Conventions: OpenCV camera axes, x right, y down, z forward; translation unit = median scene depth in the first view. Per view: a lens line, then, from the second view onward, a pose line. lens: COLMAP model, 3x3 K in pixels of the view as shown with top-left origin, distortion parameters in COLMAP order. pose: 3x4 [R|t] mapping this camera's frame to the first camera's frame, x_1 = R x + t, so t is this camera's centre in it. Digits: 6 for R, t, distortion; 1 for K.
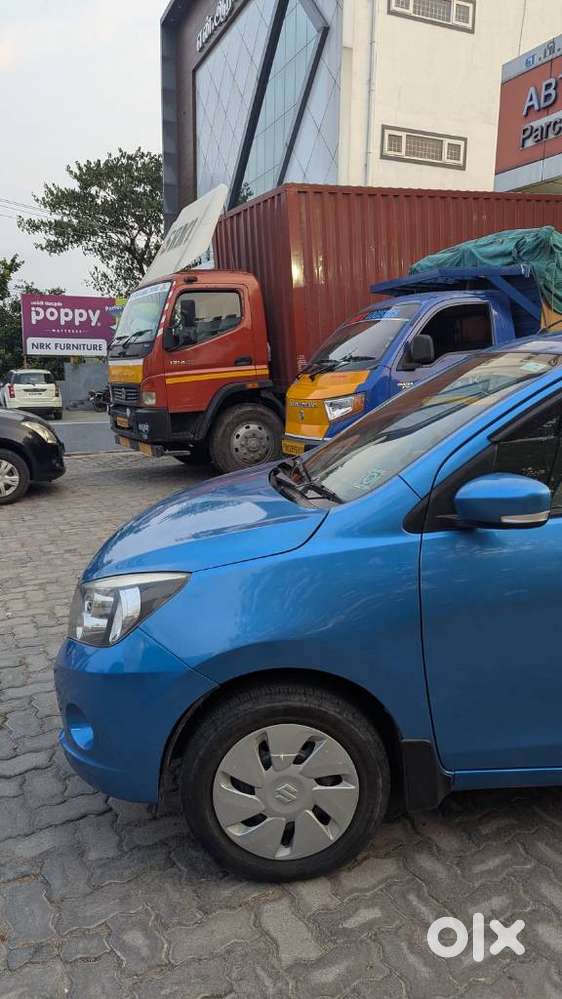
lens RADIAL K [[743.0, 0, 268.9], [0, 743.0, 500.5], [0, 0, 1]] dist [0.058967, -0.070771]
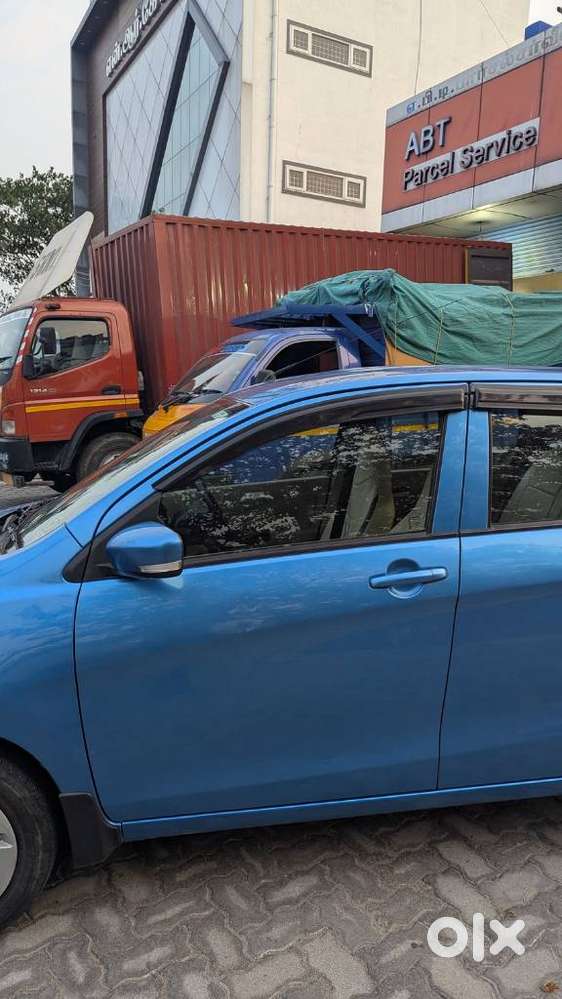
lens RADIAL K [[742.8, 0, 293.6], [0, 742.8, 506.9], [0, 0, 1]] dist [0.058071, -0.069054]
pose [[0.992929, -0.002924, 0.118678, 0.090440], [0.005878, 0.999681, -0.024551, -0.007494], [-0.118568, 0.025075, 0.992629, -0.005158]]
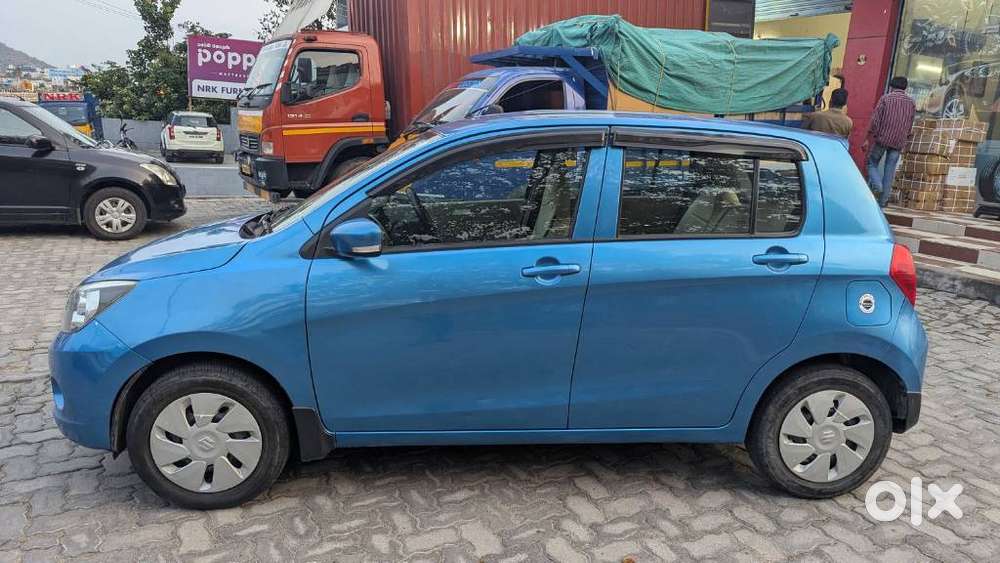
lens RADIAL K [[743.5, 0, 500.0], [0, 743.5, 281.5], [0, 0, 1]] dist [0.058071, -0.069054]
pose [[0.997300, 0.042383, 0.059971, 0.115878], [-0.044301, 0.998537, 0.031012, 0.006455], [-0.058568, -0.033585, 0.997718, -0.099441]]
